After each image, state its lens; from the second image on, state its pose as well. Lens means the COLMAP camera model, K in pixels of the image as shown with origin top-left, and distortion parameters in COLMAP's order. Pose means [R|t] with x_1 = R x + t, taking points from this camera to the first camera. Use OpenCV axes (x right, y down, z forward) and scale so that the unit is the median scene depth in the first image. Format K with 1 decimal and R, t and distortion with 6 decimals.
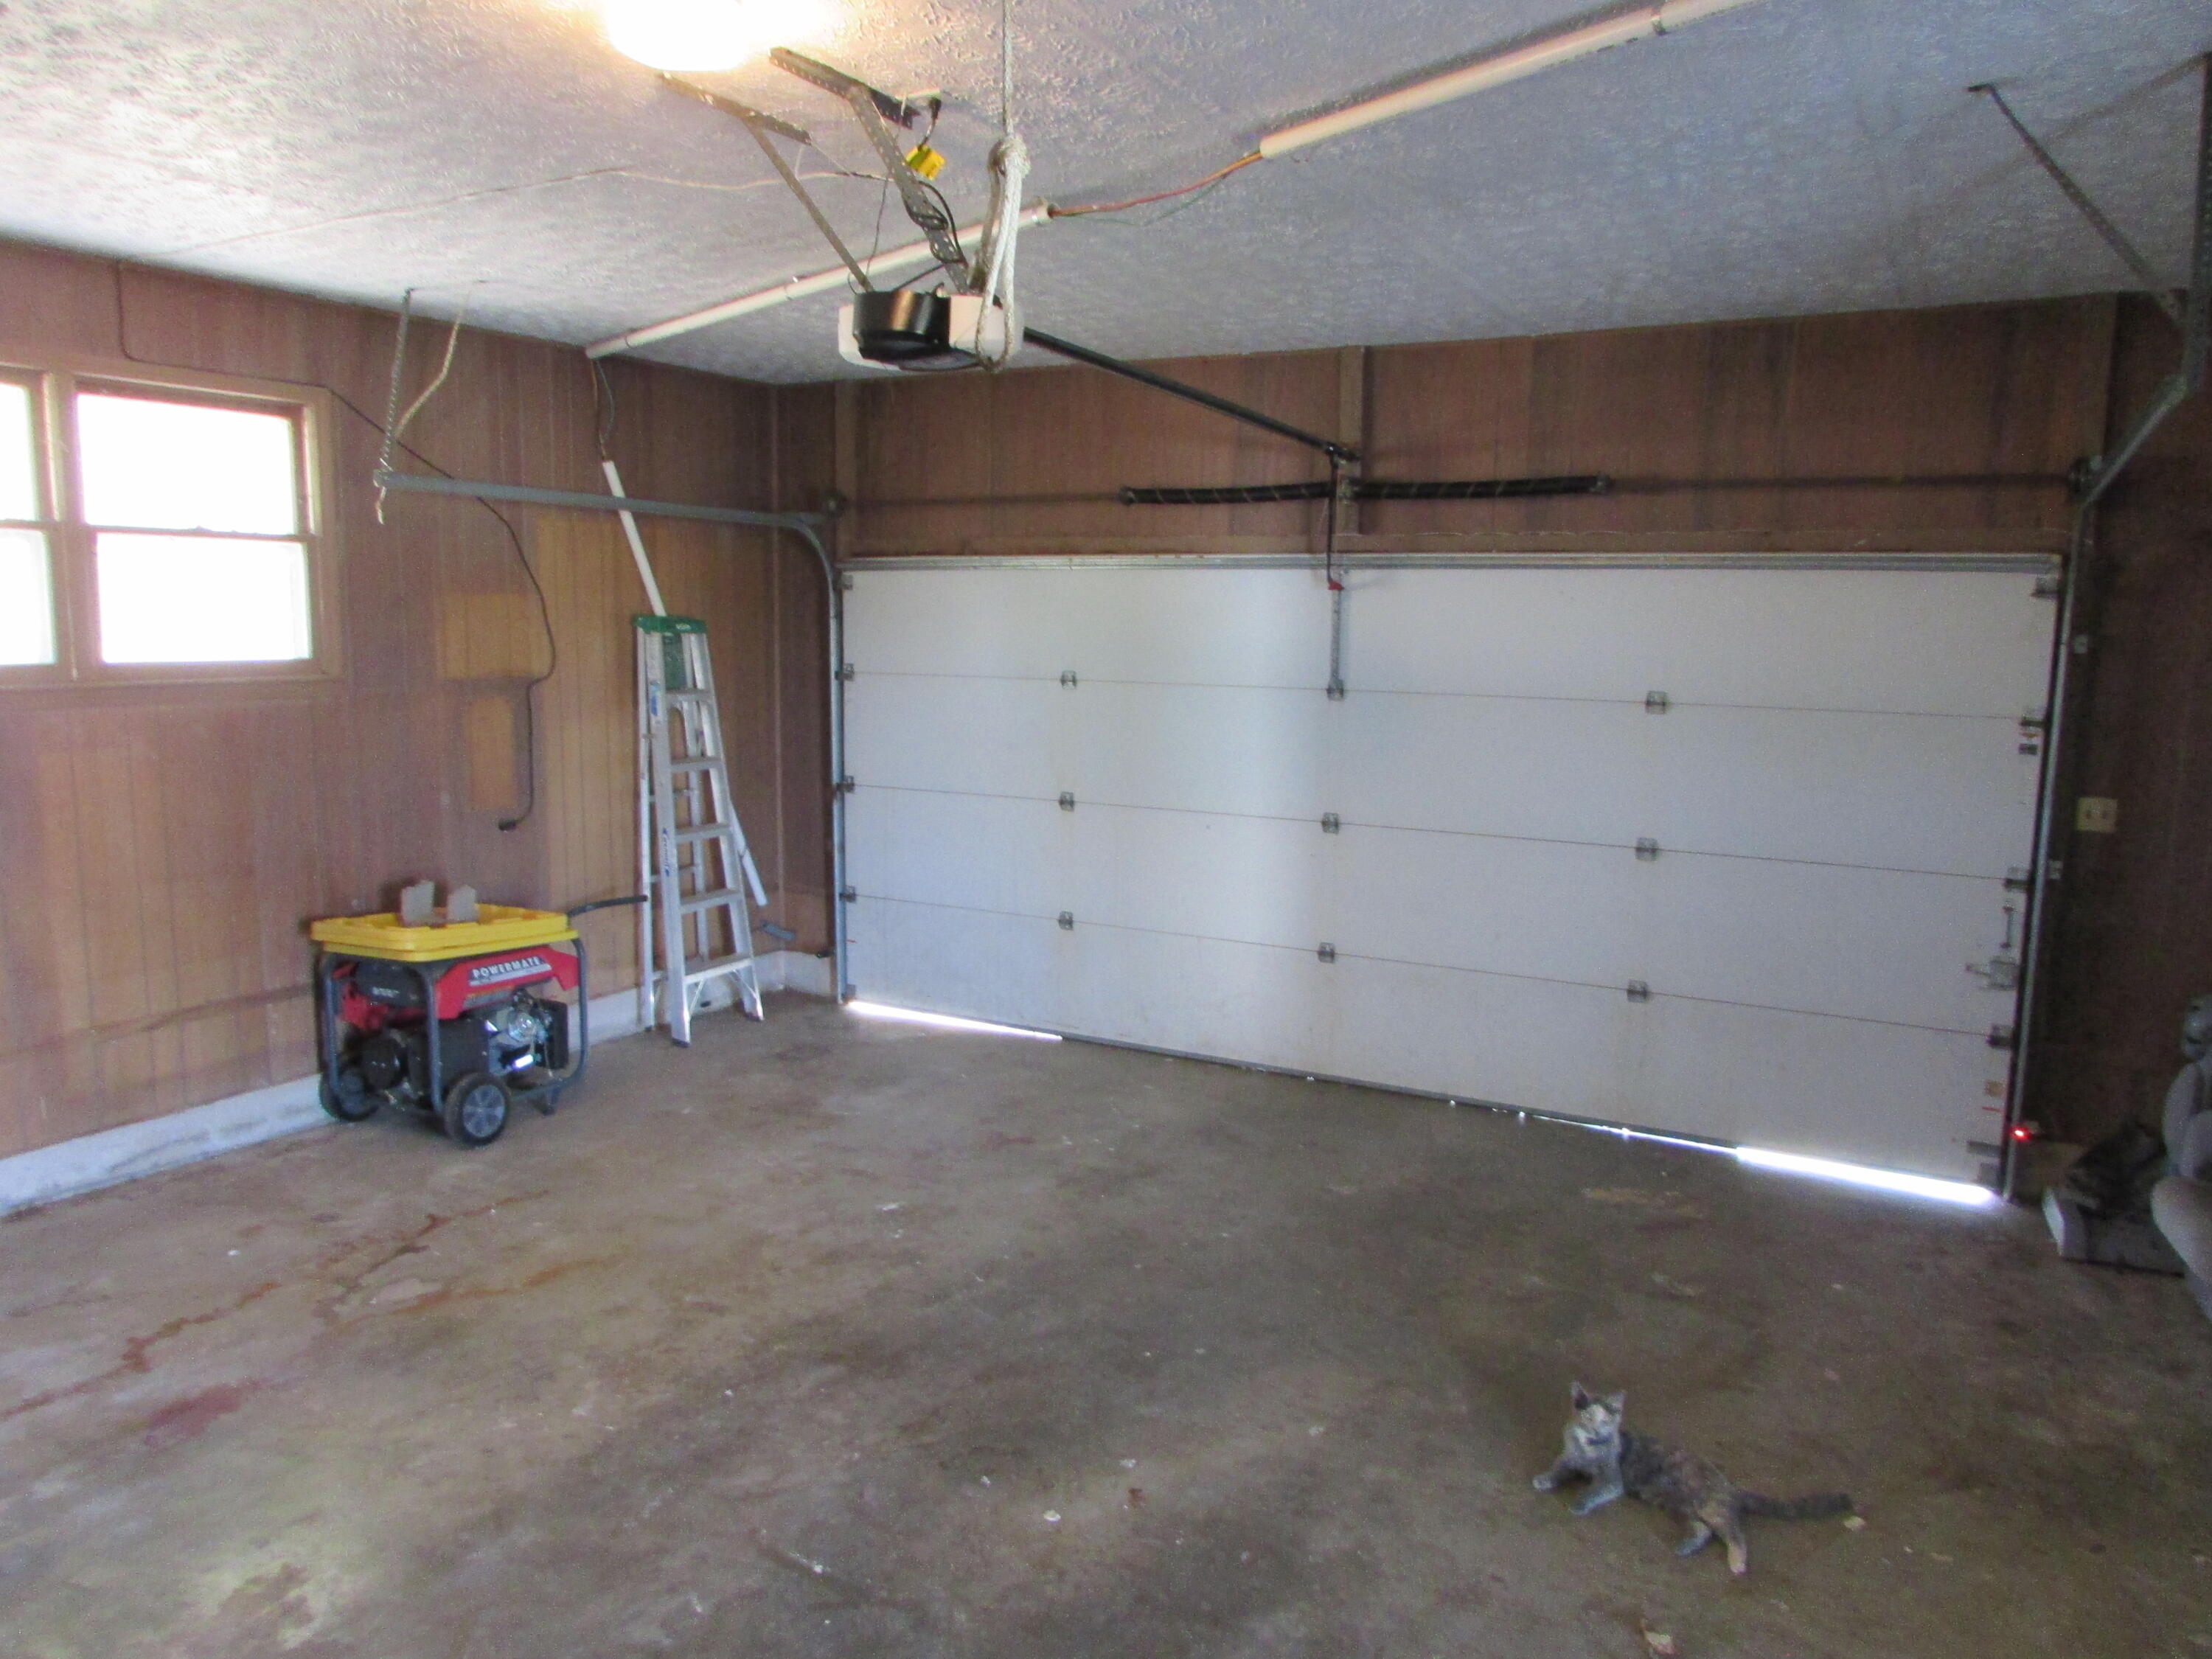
lens RADIAL K [[1576.2, 0, 1094.5], [0, 1576.2, 837.5], [0, 0, 1]] dist [-0.033122, 0.001125]
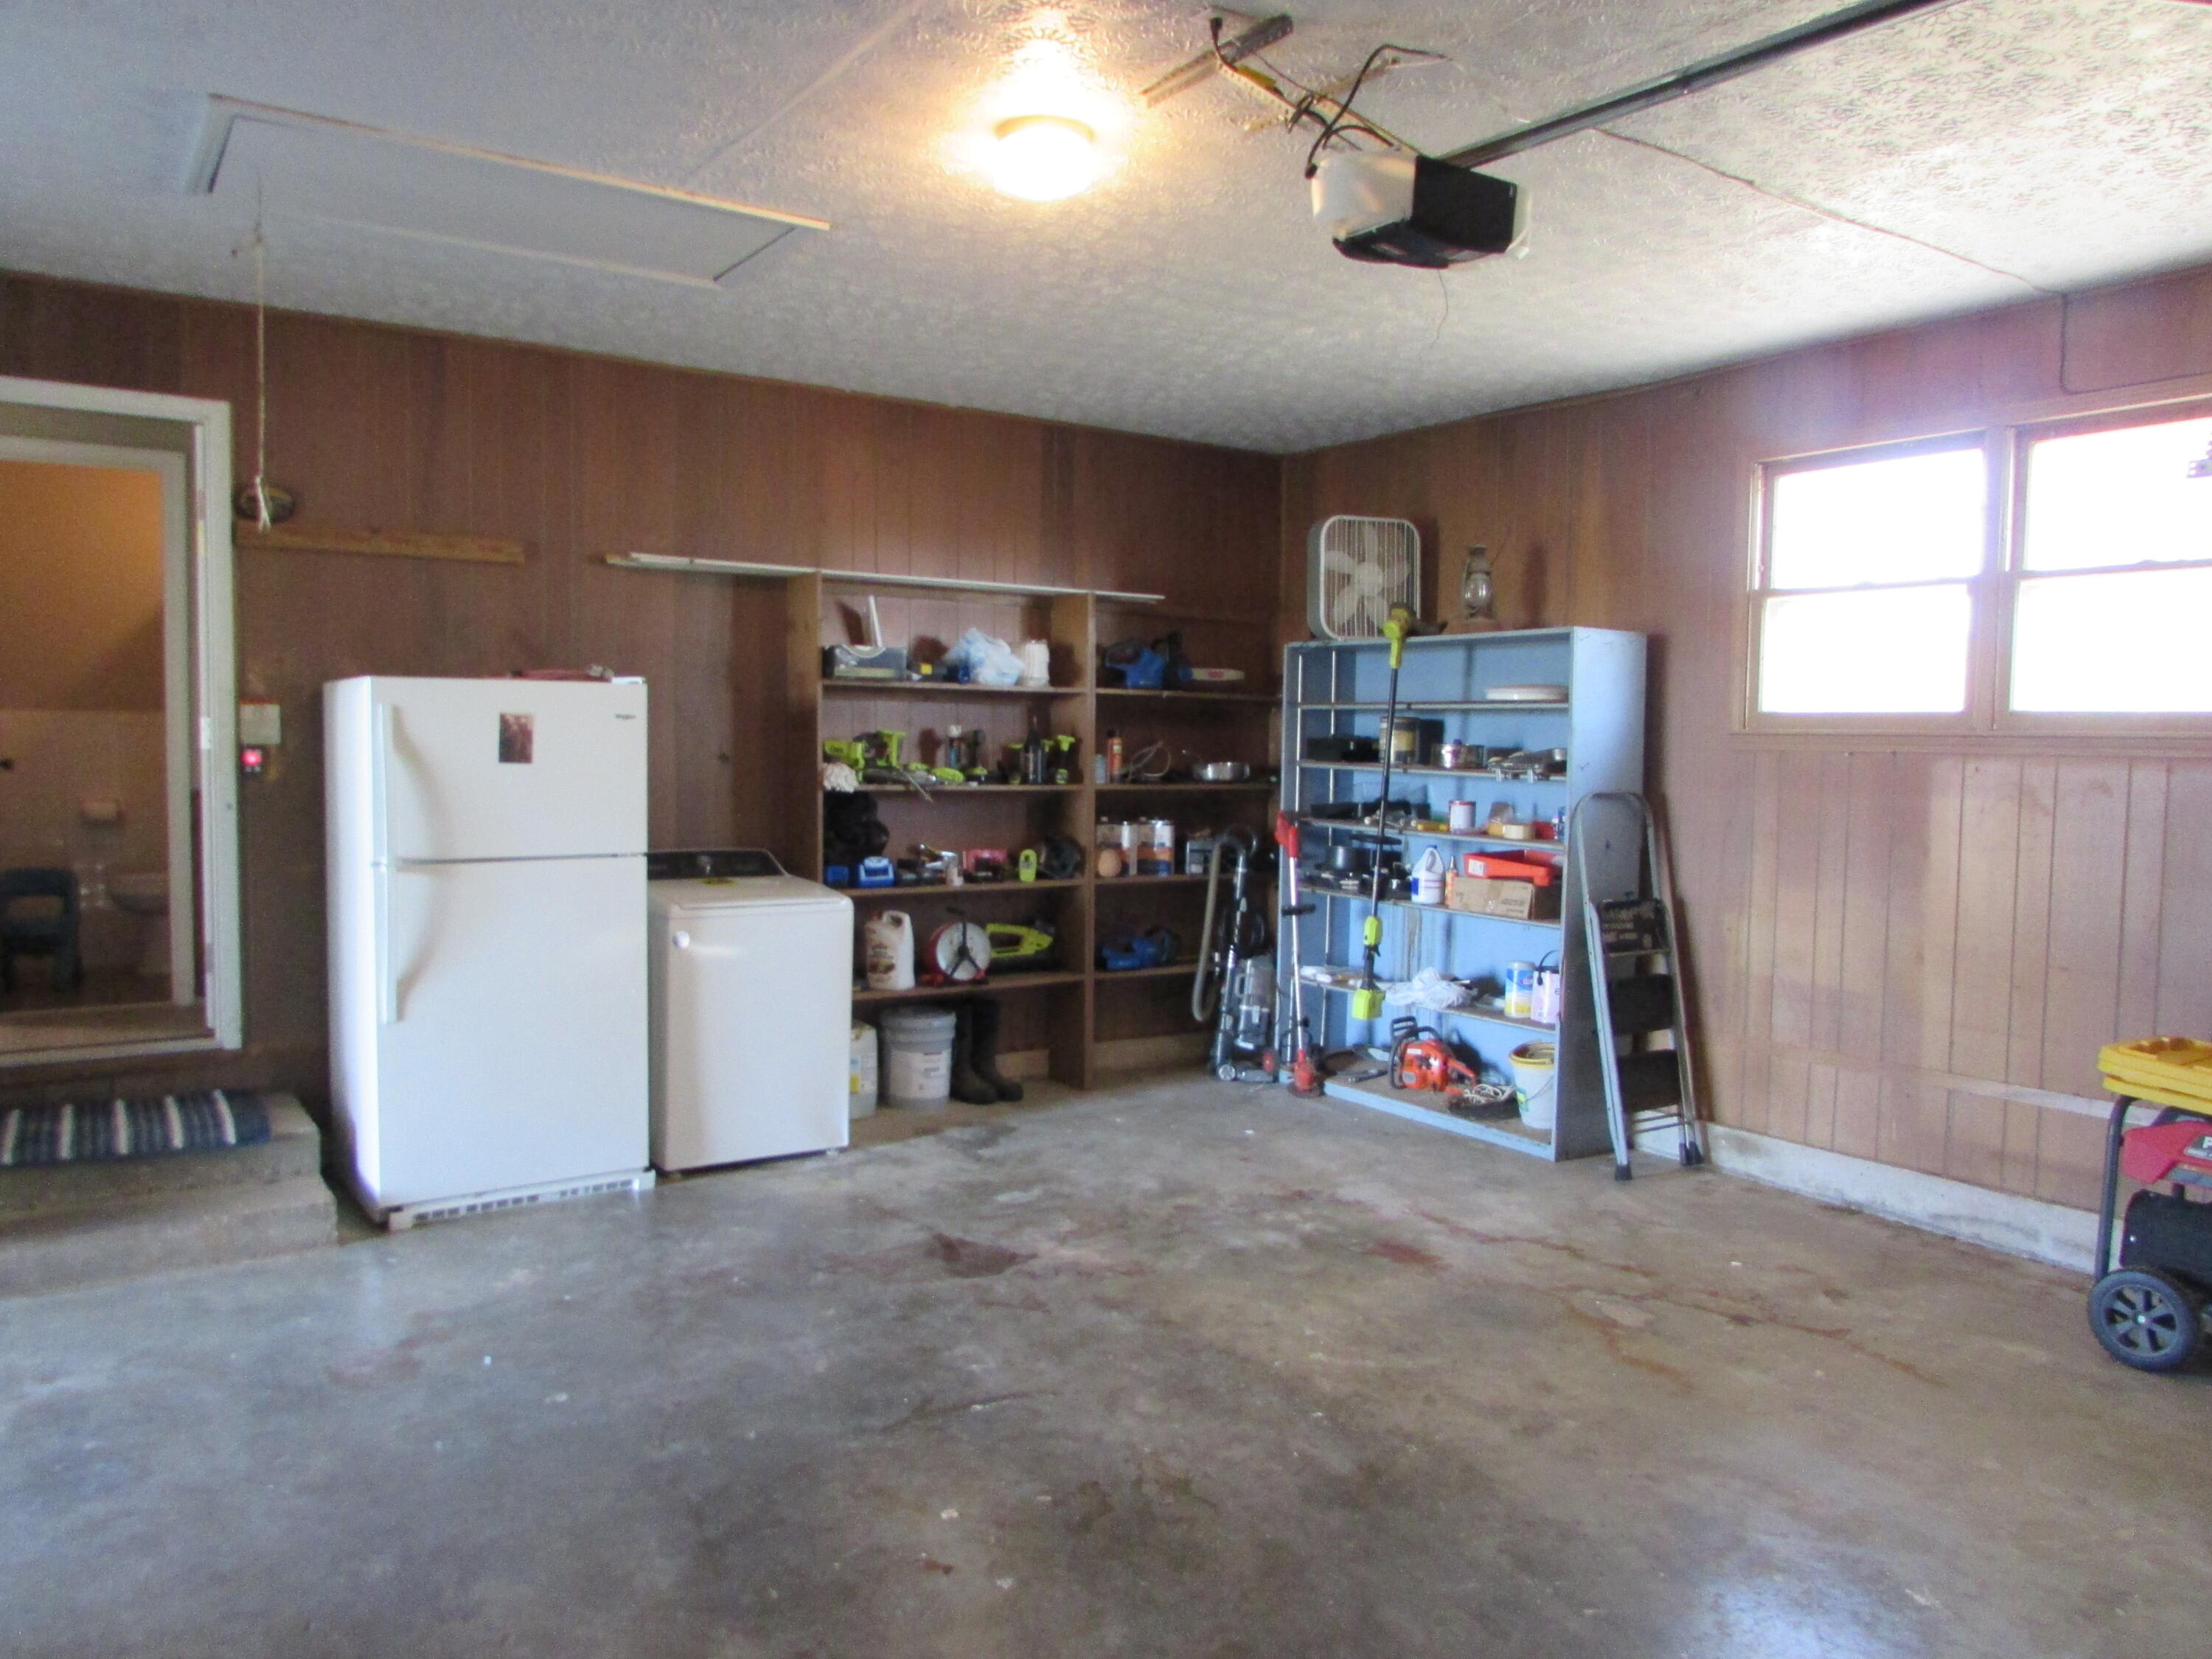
lens RADIAL K [[1576.2, 0, 1092.3], [0, 1576.2, 820.0], [0, 0, 1]] dist [-0.033122, 0.001125]
pose [[-0.444605, 0.021188, -0.895476, 0.584483], [-0.153028, 0.983226, 0.099243, -0.062136], [0.882558, 0.181156, -0.433905, 1.076165]]
